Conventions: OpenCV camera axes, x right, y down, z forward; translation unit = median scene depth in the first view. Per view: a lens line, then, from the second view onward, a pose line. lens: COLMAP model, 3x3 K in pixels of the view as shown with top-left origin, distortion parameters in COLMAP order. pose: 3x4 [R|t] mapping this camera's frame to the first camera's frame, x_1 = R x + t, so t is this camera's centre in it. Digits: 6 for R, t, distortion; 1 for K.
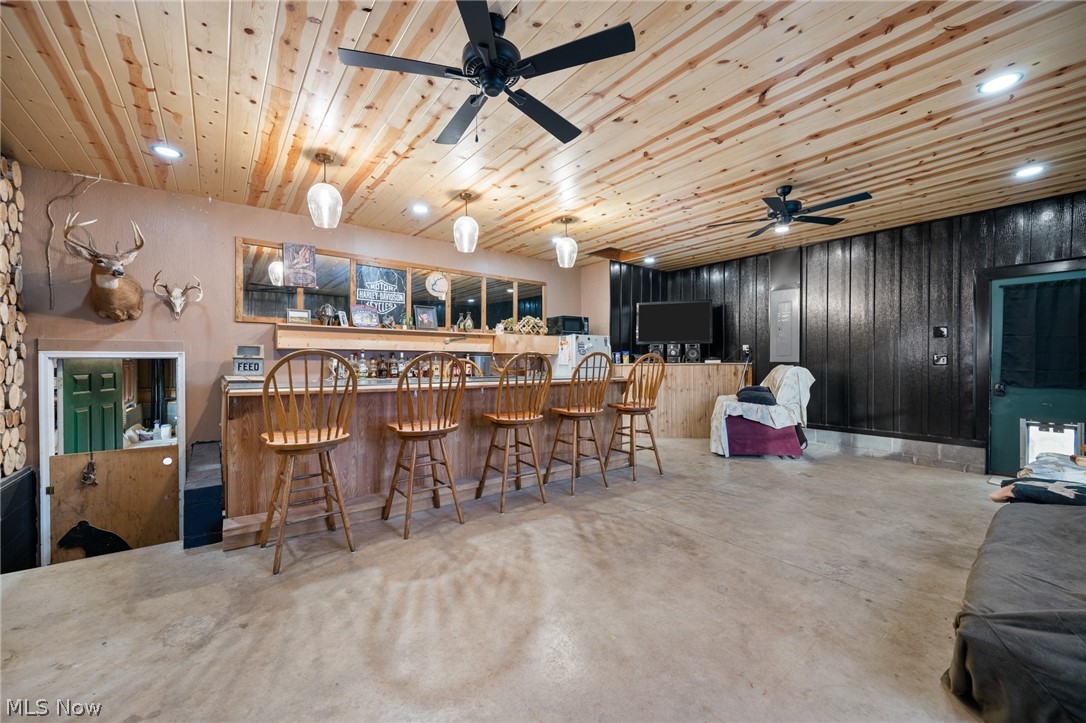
lens RADIAL K [[424.4, 0, 543.0], [0, 424.4, 361.5], [0, 0, 1]] dist [-0.000483, 0.000013]
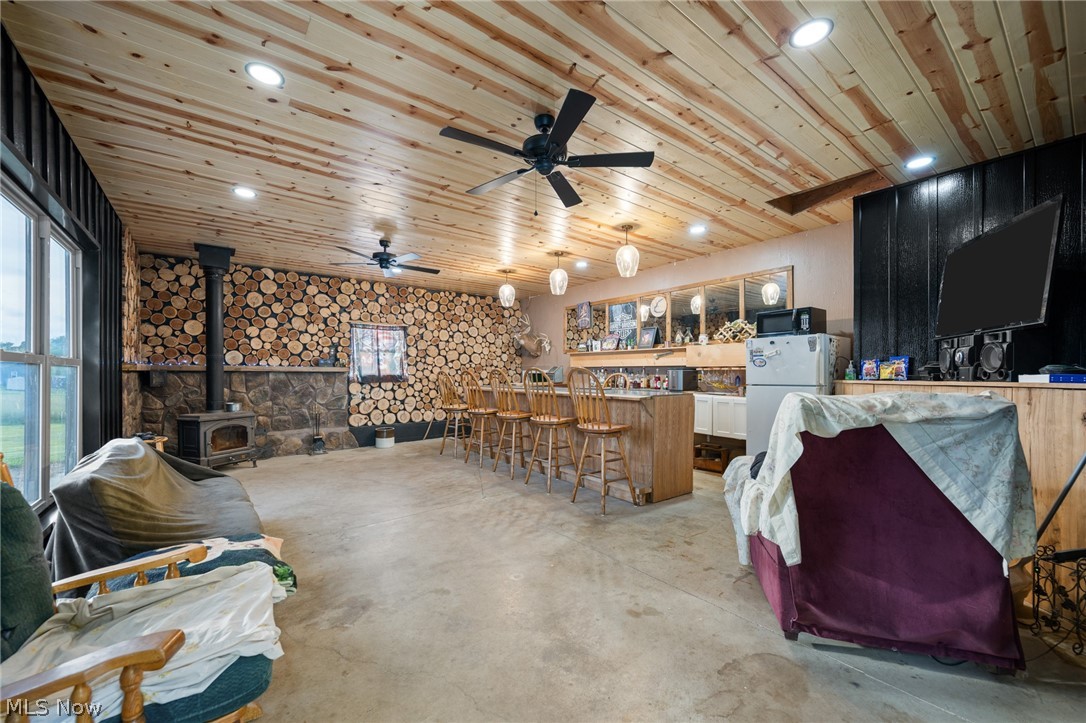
lens RADIAL K [[426.8, 0, 542.9], [0, 426.8, 373.2], [0, 0, 1]] dist [-0.000446, 0.000143]
pose [[0.001698, -0.001590, -0.999997, 1.377406], [-0.001398, 0.999998, -0.001593, -0.004911], [0.999998, 0.001401, 0.001696, 1.100881]]
